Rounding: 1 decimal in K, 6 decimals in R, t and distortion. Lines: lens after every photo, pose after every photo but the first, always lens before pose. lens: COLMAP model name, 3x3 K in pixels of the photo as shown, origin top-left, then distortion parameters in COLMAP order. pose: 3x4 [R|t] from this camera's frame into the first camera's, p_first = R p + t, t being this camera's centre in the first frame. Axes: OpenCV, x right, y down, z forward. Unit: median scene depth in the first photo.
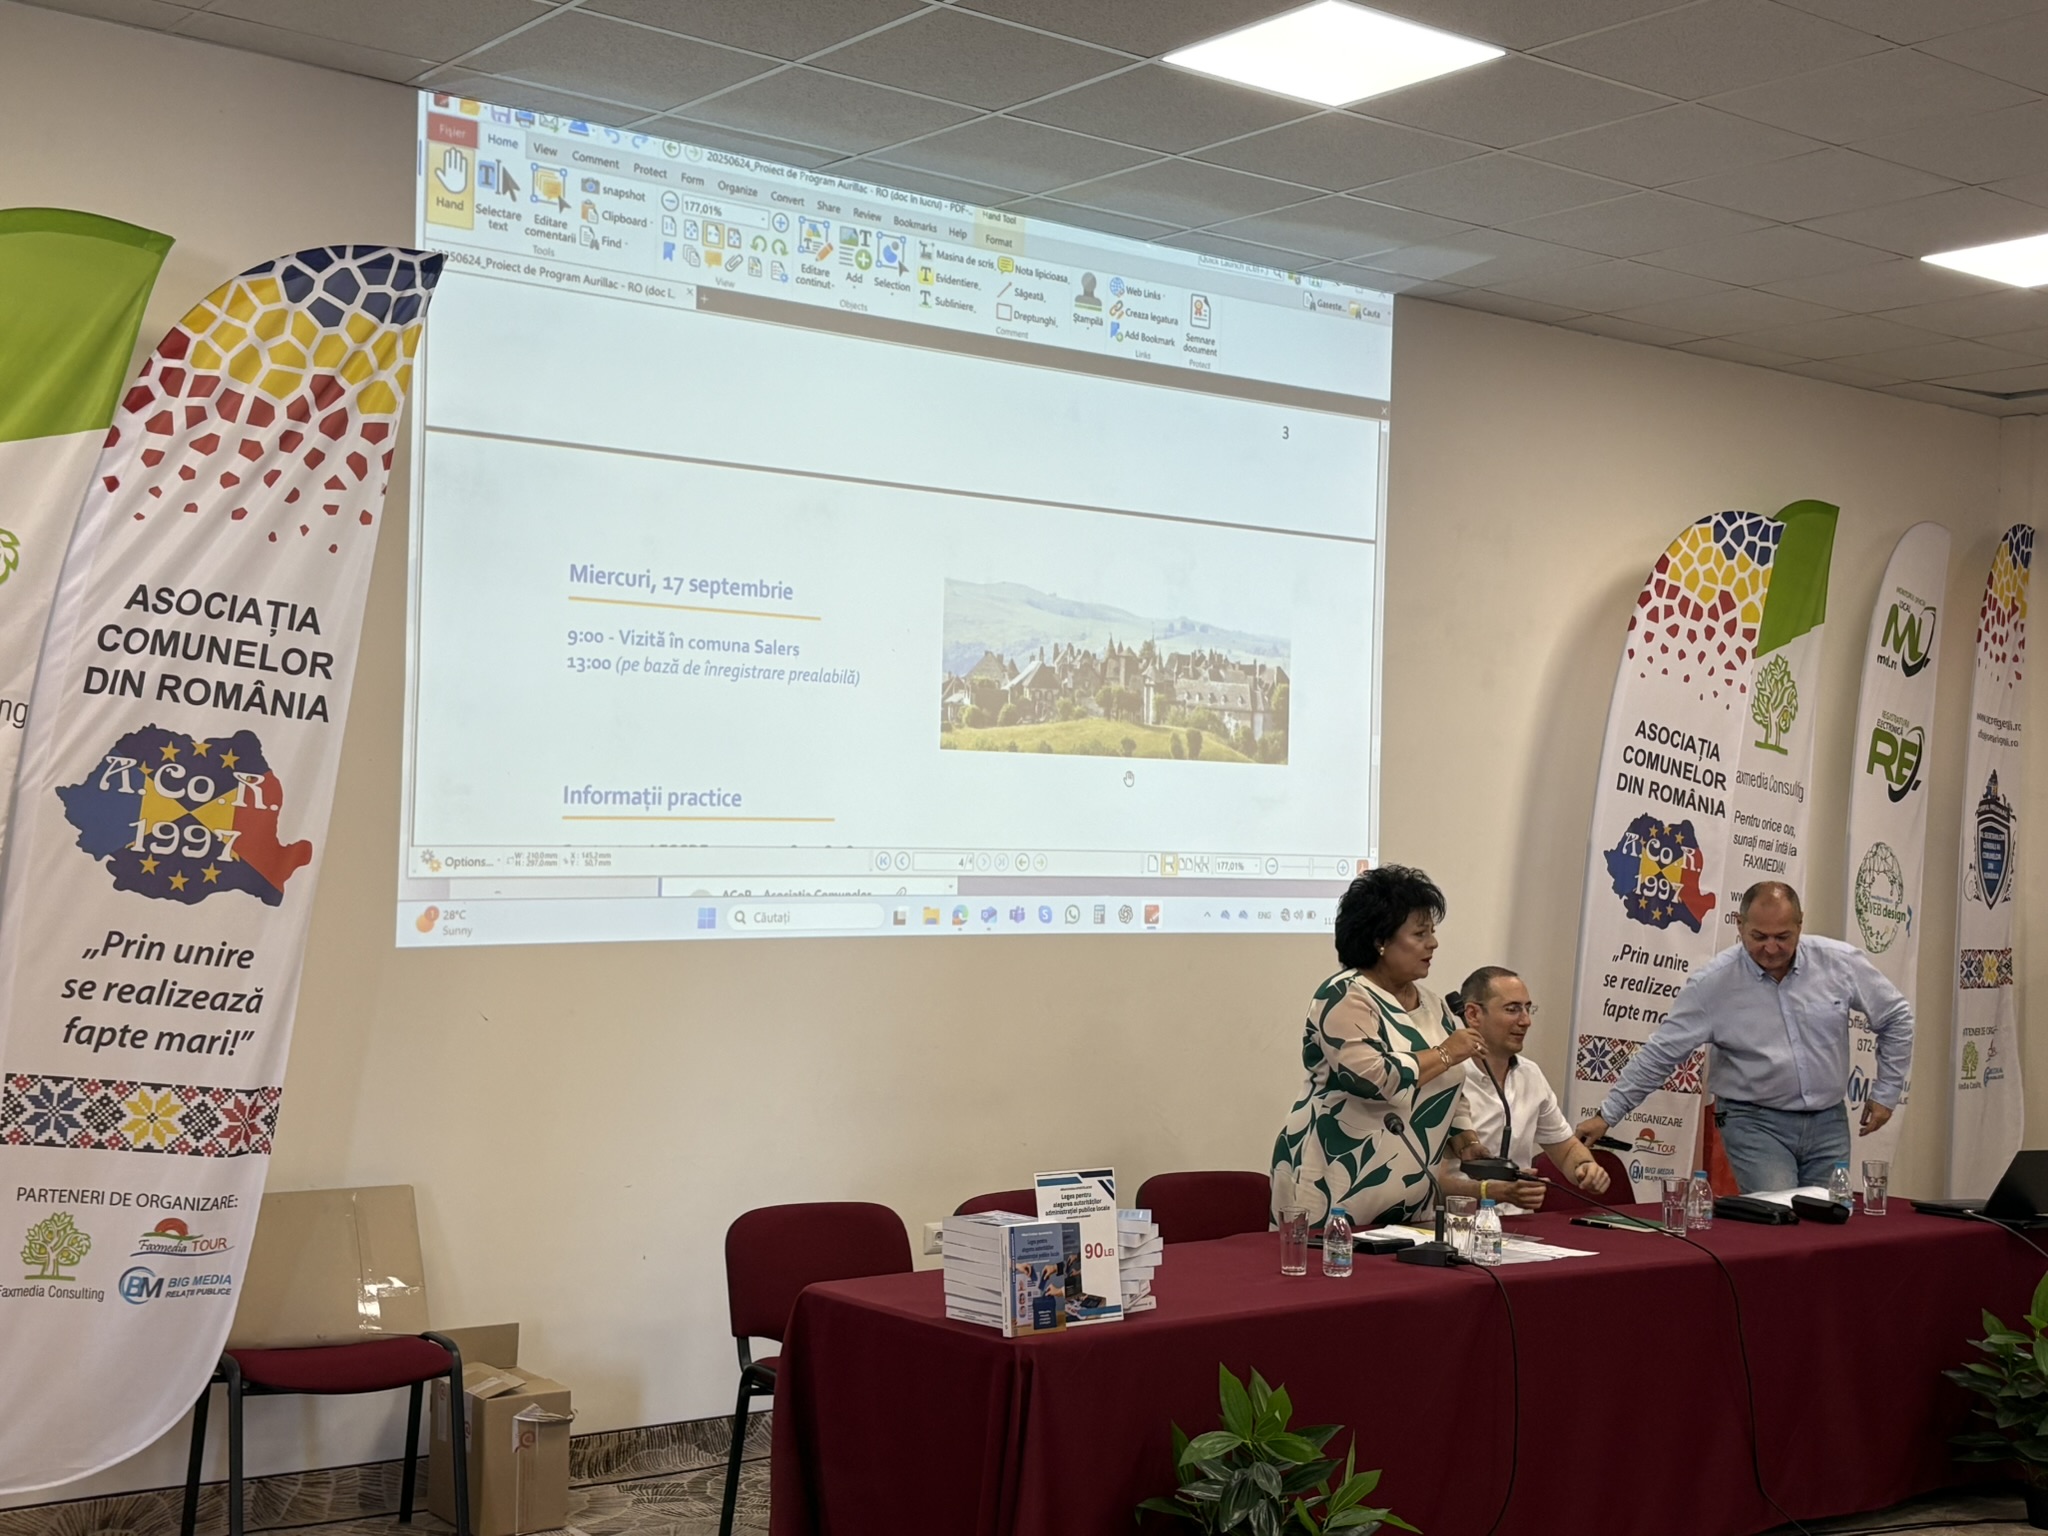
lens RADIAL K [[2676.0, 0, 1092.5], [0, 2676.0, 788.6], [0, 0, 1]] dist [0.031581, 0.000000]
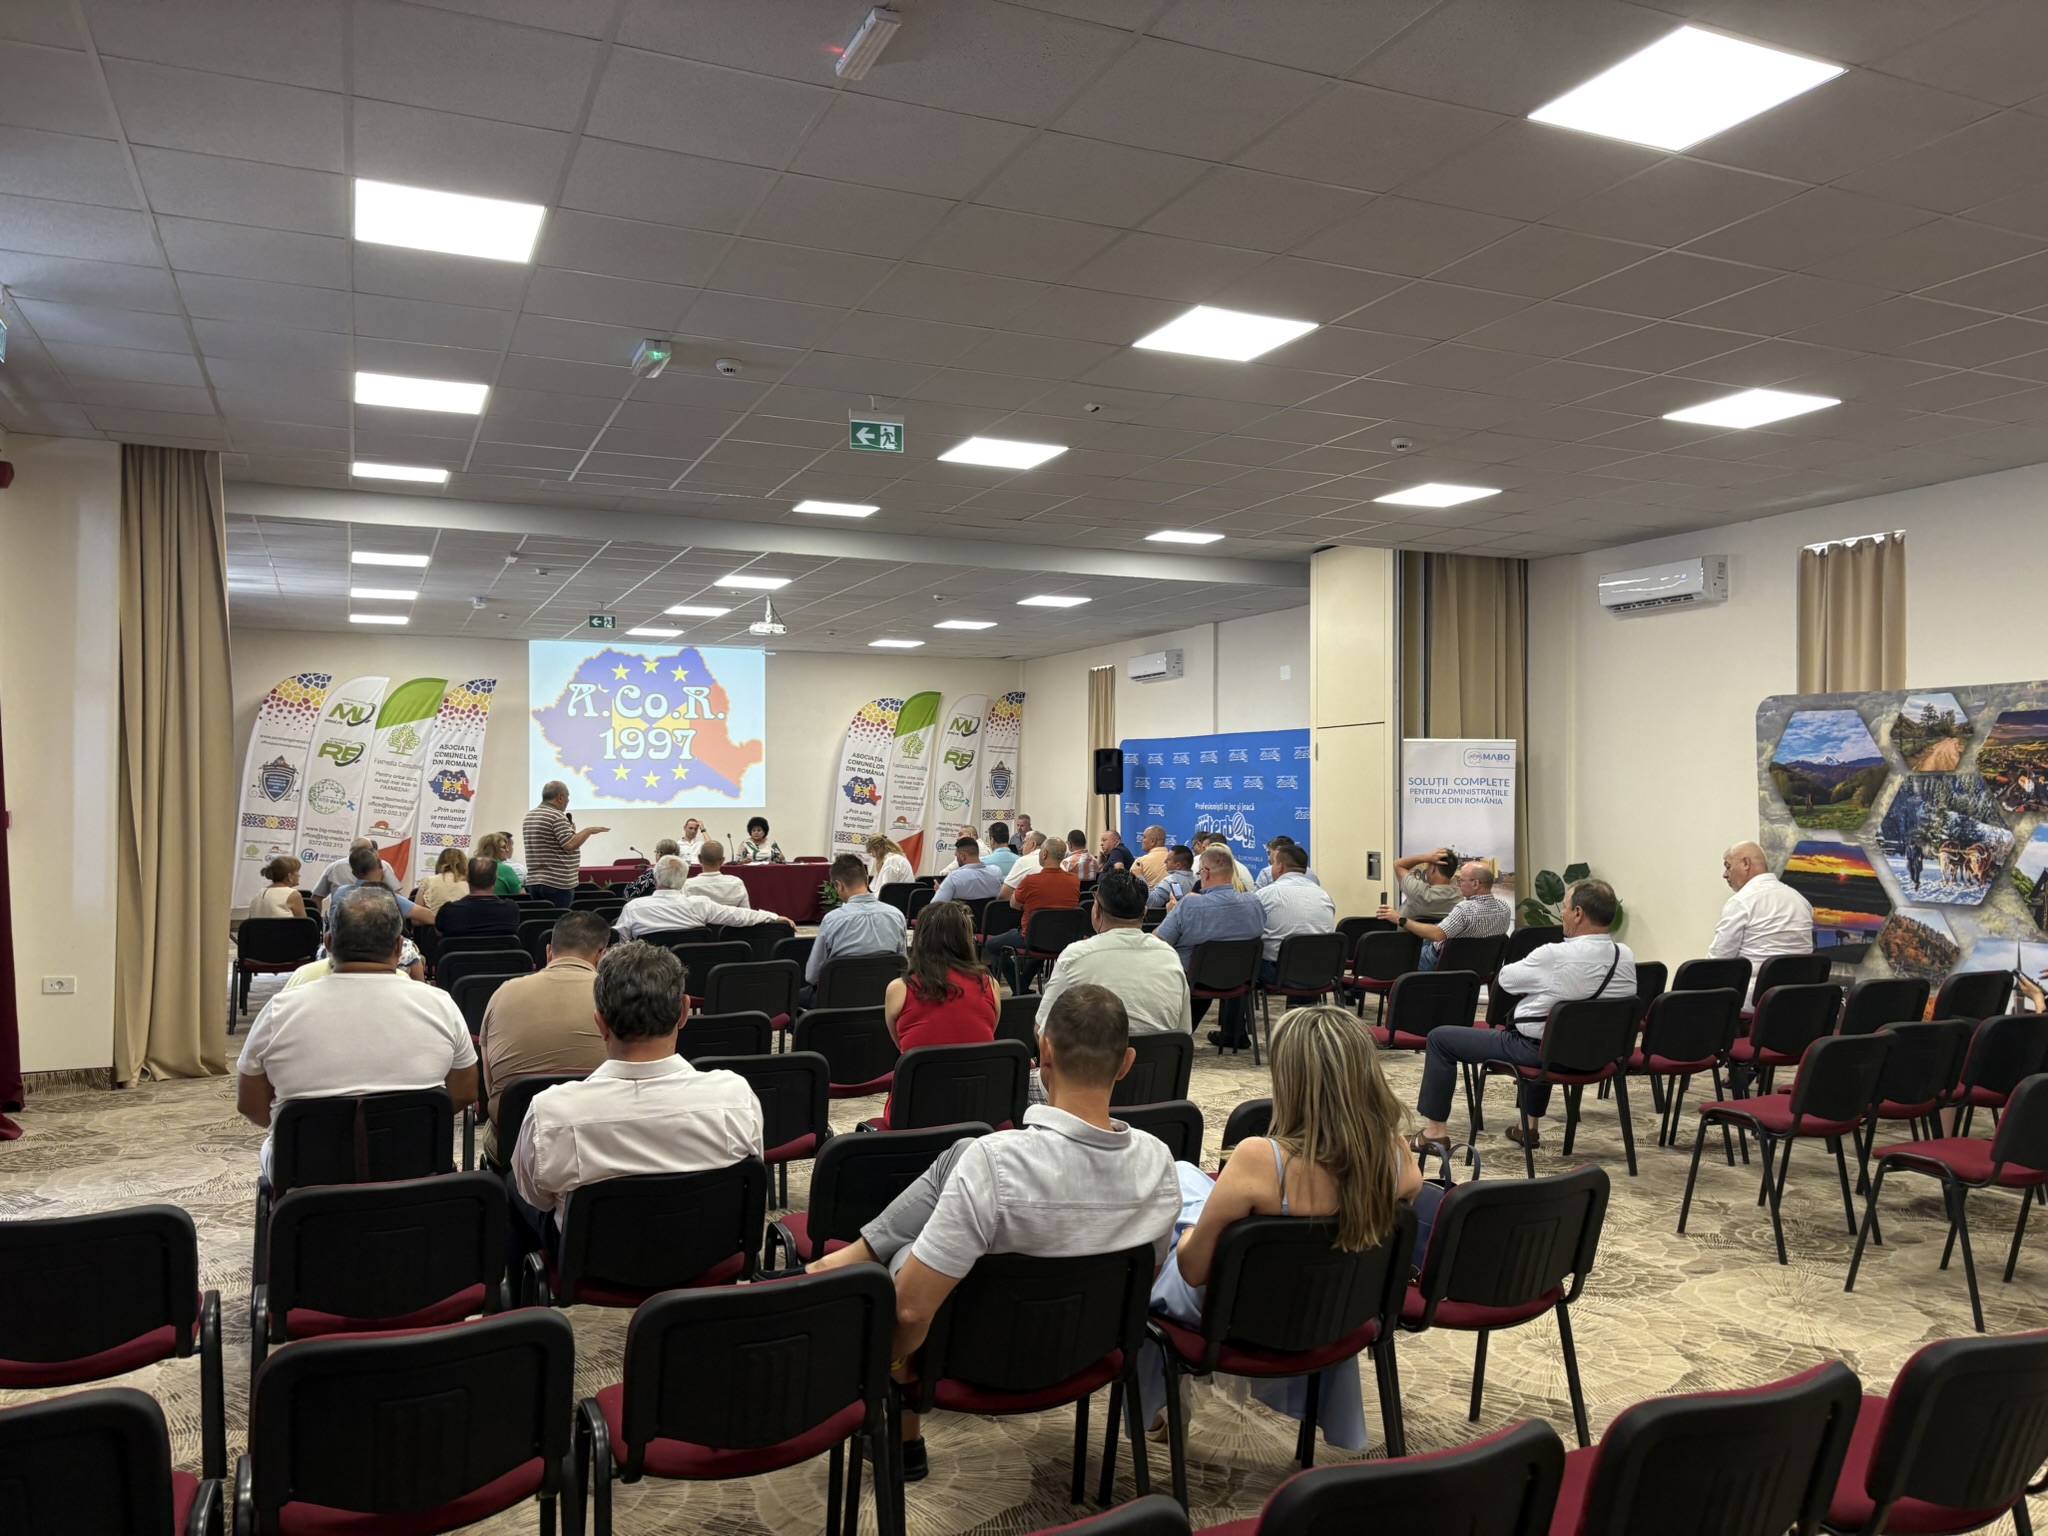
lens RADIAL K [[1548.6, 0, 1063.1], [0, 1548.6, 785.5], [0, 0, 1]] dist [0.034848, -0.028990]
pose [[0.971744, -0.023459, -0.234868, 1.142364], [0.027360, 0.999536, 0.013361, 0.001056], [0.234445, -0.019409, 0.971936, -1.268924]]
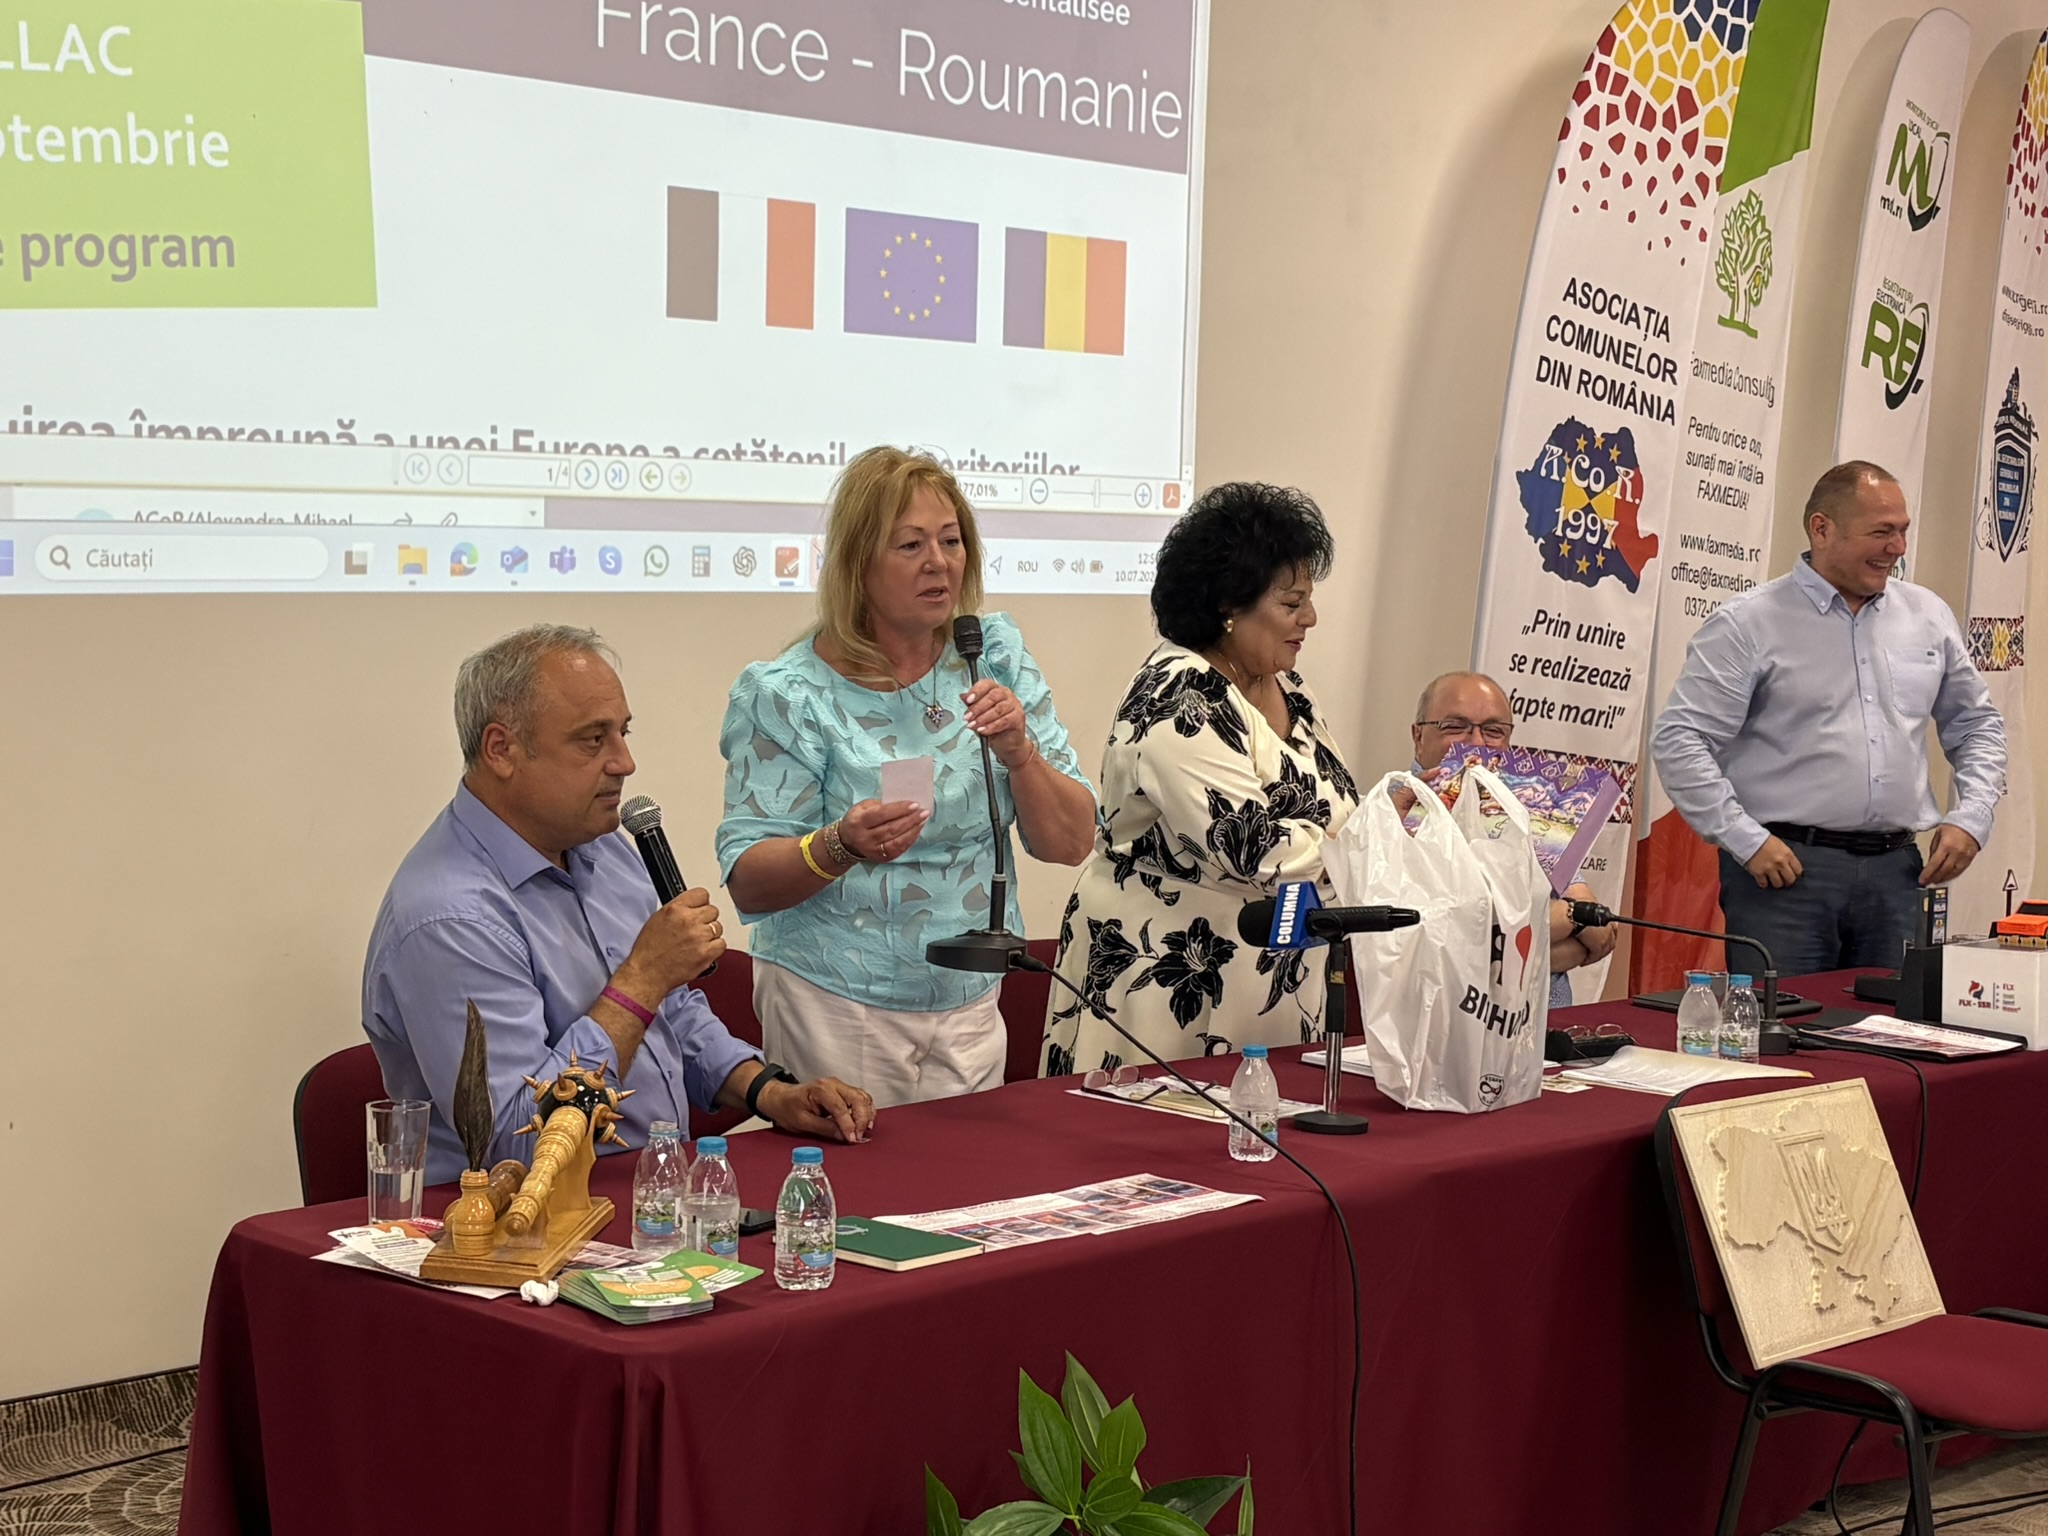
lens RADIAL K [[3174.0, 0, 1111.5], [0, 3174.0, 829.0], [0, 0, 1]] dist [-0.046398, 0.000000]
pose [[0.992798, -0.004731, 0.119709, -0.005279], [-0.010706, 0.991719, 0.127981, 0.012471], [-0.119323, -0.128340, 0.984526, 0.234599]]
